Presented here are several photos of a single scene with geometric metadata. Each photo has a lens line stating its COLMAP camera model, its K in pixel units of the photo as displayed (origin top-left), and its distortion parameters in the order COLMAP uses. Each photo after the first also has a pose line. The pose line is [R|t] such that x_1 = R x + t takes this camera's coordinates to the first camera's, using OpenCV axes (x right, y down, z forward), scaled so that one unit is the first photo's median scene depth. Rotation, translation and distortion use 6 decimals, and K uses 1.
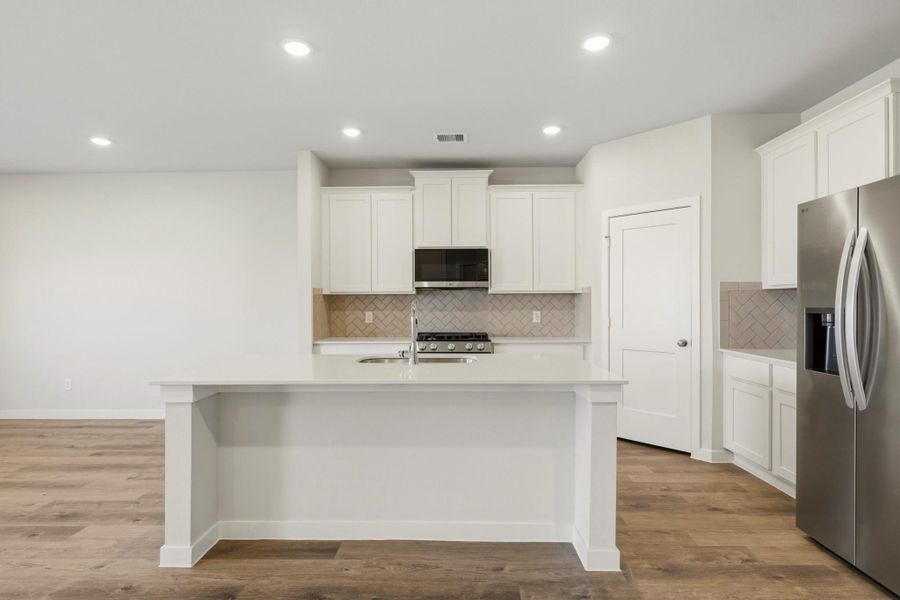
lens RADIAL K [[469.5, 0, 450.5], [0, 469.5, 306.2], [0, 0, 1]] dist [-0.000800, -0.001134]
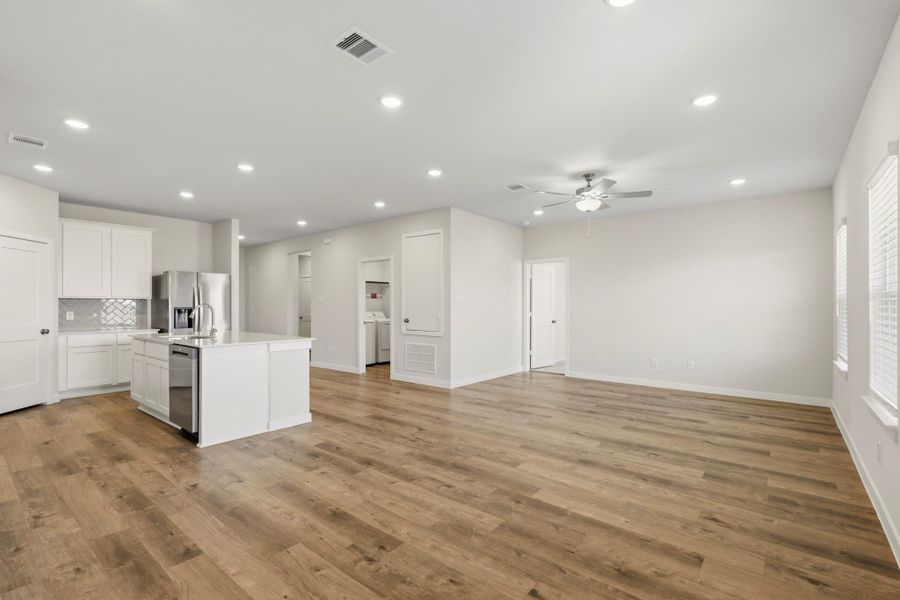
lens RADIAL K [[421.8, 0, 455.8], [0, 421.8, 304.1], [0, 0, 1]] dist [0.002520, -0.001255]
pose [[-0.785397, 0.007581, 0.618946, -1.238487], [0.008380, 0.999964, -0.001615, 0.002030], [-0.618936, 0.003918, -0.785432, 1.106941]]
